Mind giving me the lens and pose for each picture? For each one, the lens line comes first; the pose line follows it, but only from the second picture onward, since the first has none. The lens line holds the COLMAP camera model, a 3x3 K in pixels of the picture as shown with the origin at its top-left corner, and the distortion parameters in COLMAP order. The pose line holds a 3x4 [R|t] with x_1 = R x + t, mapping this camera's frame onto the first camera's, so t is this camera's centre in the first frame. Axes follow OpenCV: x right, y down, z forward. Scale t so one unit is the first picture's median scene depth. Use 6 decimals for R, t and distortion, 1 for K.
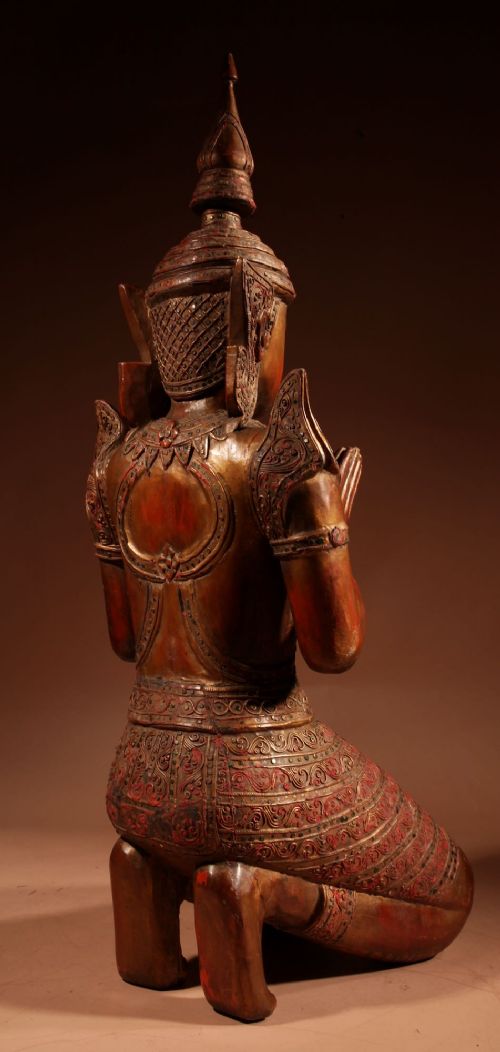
lens RADIAL K [[1647.7, 0, 245.6], [0, 1647.7, 531.1], [0, 0, 1]] dist [0.069324, 0.000000]
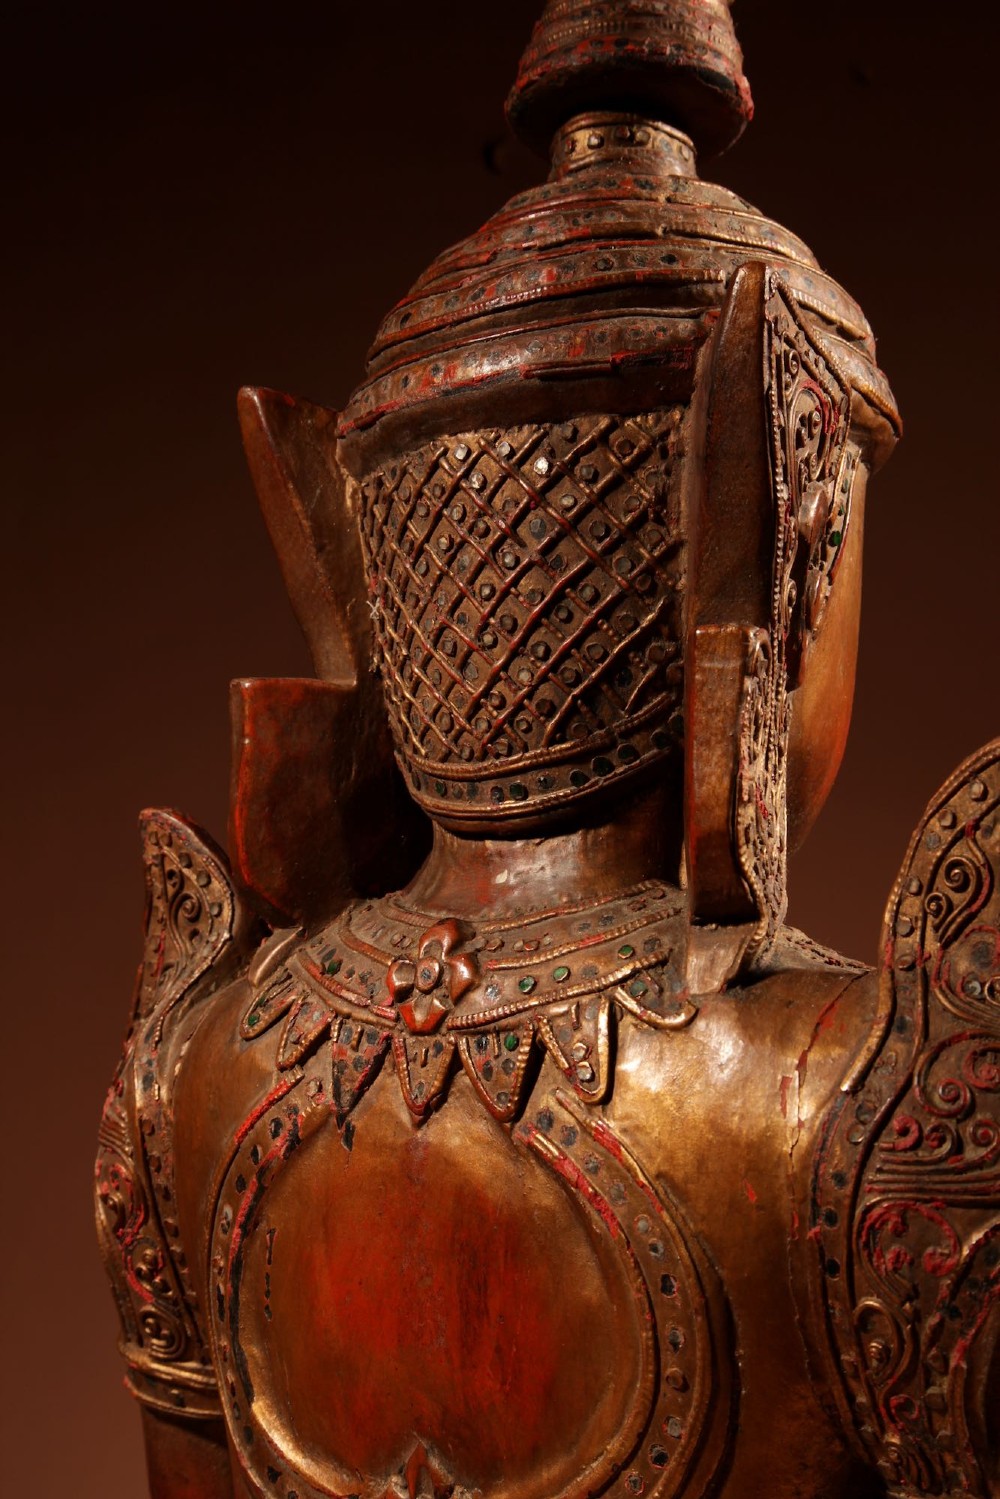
lens RADIAL K [[2785.5, 0, 503.0], [0, 2785.5, 746.1], [0, 0, 1]] dist [0.187470, 0.000000]
pose [[0.999362, 0.016781, 0.031537, -0.049814], [-0.014715, 0.997800, -0.064647, -0.066247], [-0.032553, 0.064142, 0.997410, 0.580333]]
